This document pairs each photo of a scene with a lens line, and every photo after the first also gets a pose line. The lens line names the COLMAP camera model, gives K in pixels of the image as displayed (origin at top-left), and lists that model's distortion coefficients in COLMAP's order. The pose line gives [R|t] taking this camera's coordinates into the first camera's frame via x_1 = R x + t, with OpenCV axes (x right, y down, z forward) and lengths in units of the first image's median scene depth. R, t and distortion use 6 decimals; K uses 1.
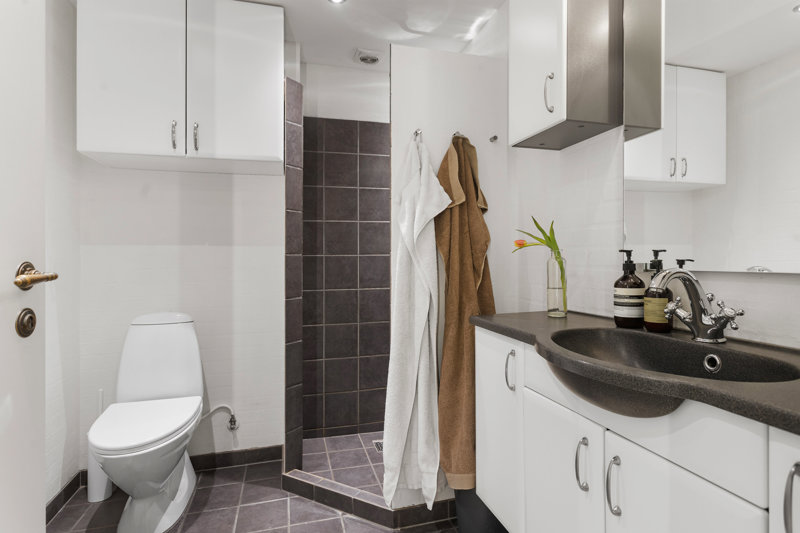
lens RADIAL K [[421.8, 0, 402.0], [0, 421.8, 264.4], [0, 0, 1]] dist [-0.008147, 0.001176]
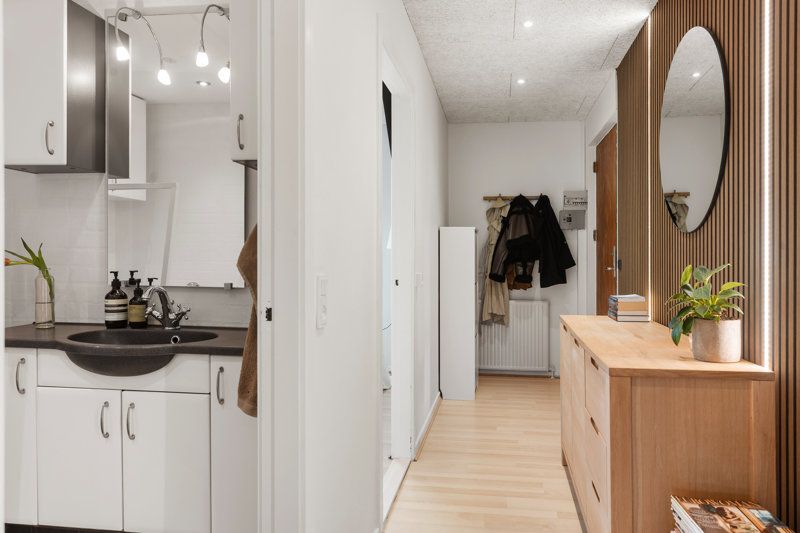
lens RADIAL K [[576.2, 0, 401.0], [0, 576.2, 261.6], [0, 0, 1]] dist [0.001728, 0.003423]
pose [[0.429489, 0.001641, 0.903070, -0.761512], [-0.000997, 0.999999, -0.001343, -0.065153], [-0.903071, -0.000324, 0.429490, -0.647112]]
